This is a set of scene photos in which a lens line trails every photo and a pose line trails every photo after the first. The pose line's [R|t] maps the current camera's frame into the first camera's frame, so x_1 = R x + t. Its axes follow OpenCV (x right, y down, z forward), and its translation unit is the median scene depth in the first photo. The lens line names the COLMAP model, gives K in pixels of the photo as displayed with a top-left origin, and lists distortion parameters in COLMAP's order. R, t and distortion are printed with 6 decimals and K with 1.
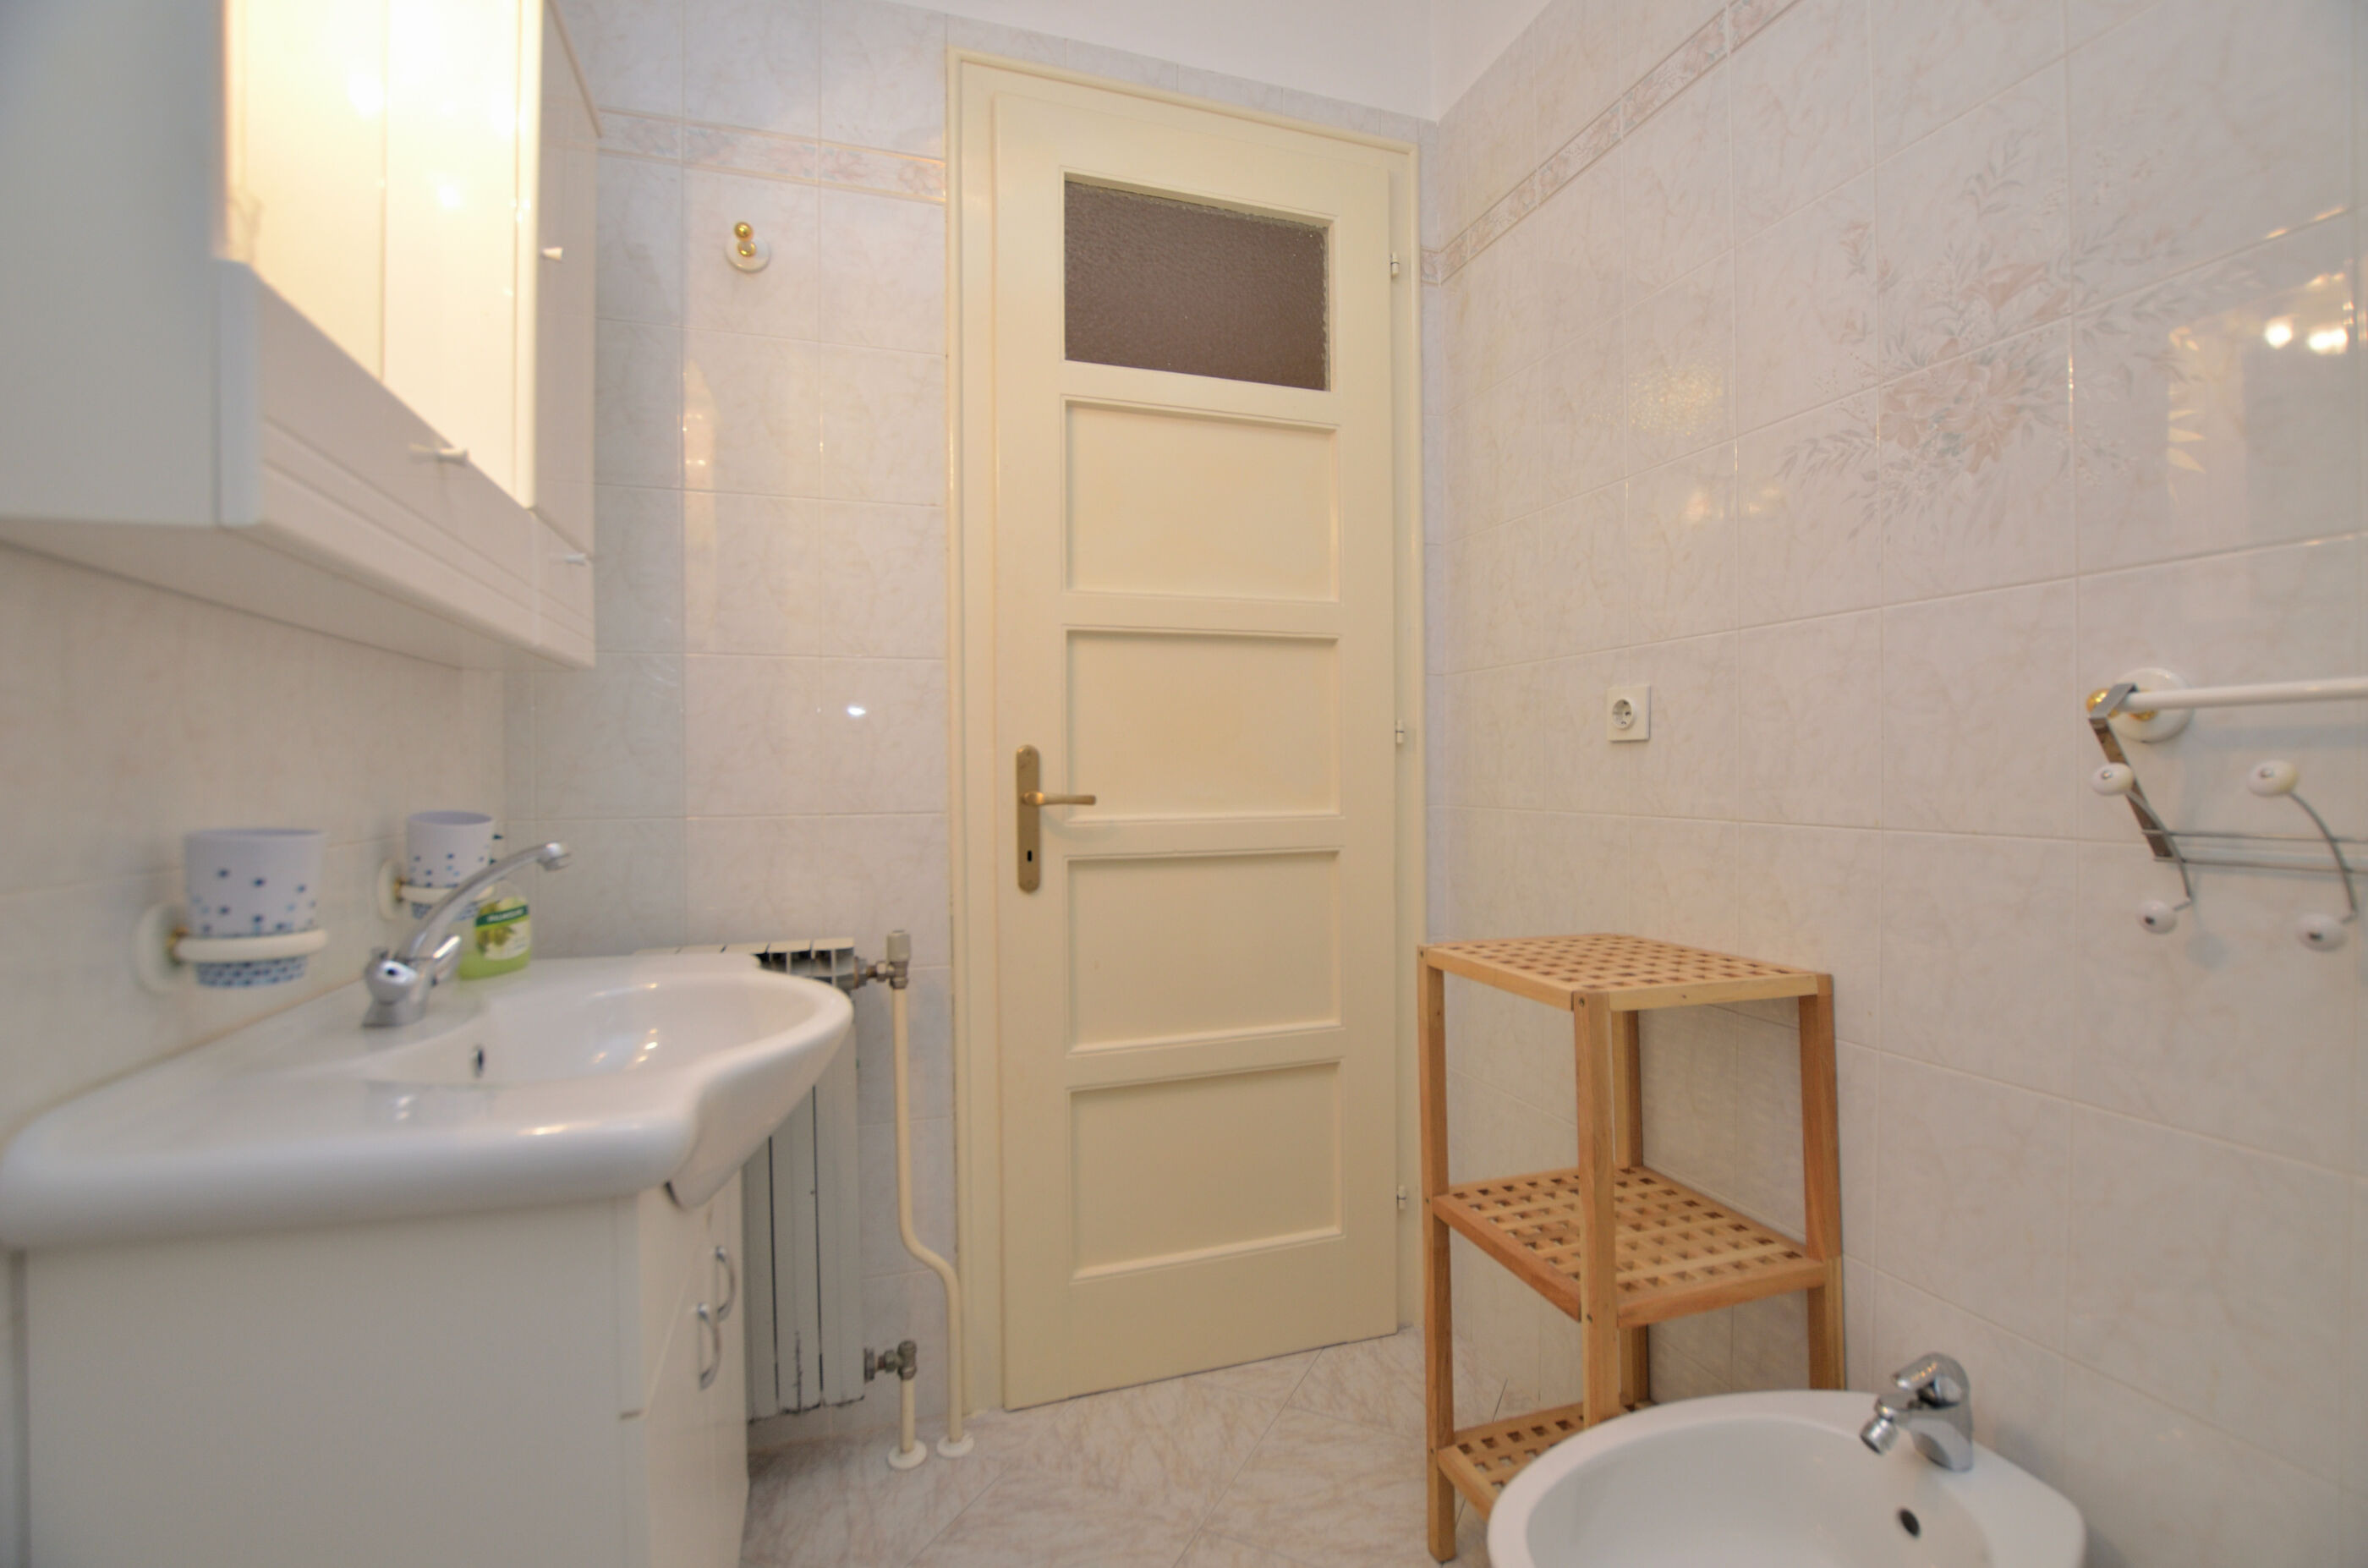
lens RADIAL K [[1041.9, 0, 1204.6], [0, 1041.9, 774.8], [0, 0, 1]] dist [-0.032807, 0.004094]
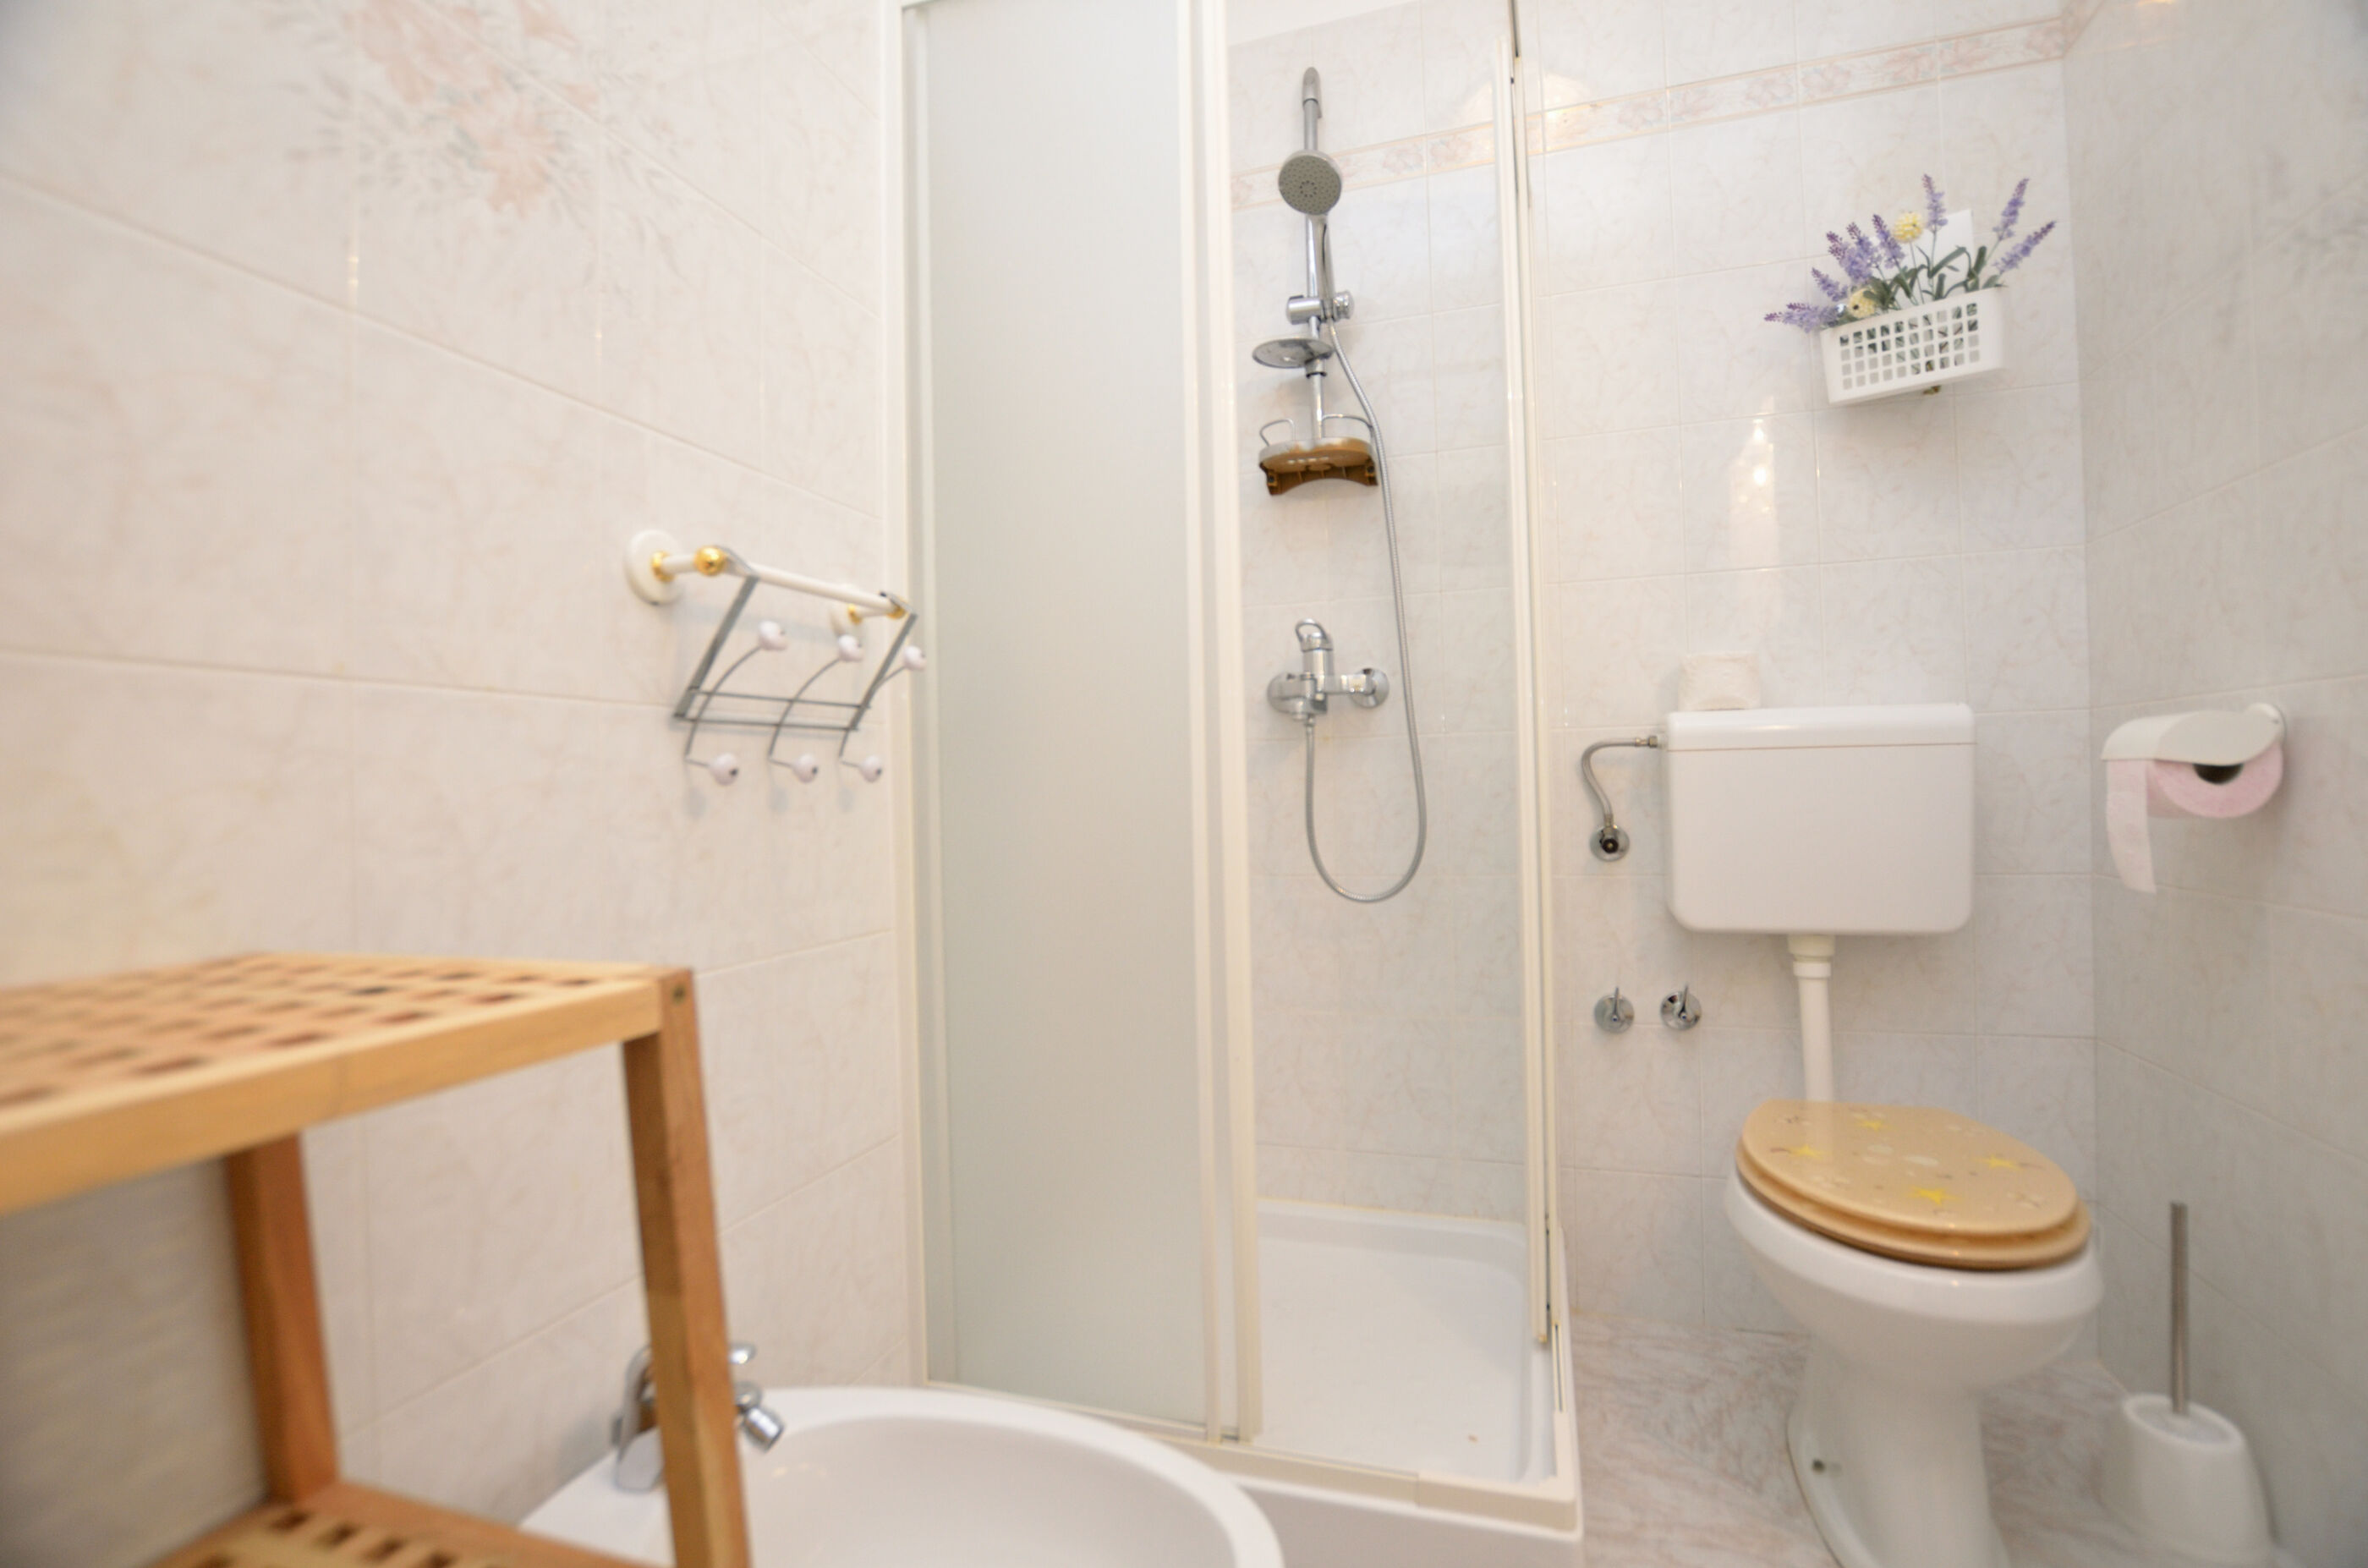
lens RADIAL K [[1041.9, 0, 1204.6], [0, 1041.9, 774.8], [0, 0, 1]] dist [-0.032807, 0.004094]
pose [[-0.800402, 0.042170, 0.597978, -0.082867], [0.044241, 0.998958, -0.011230, 0.142370], [-0.597829, 0.017467, -0.801434, 1.271789]]
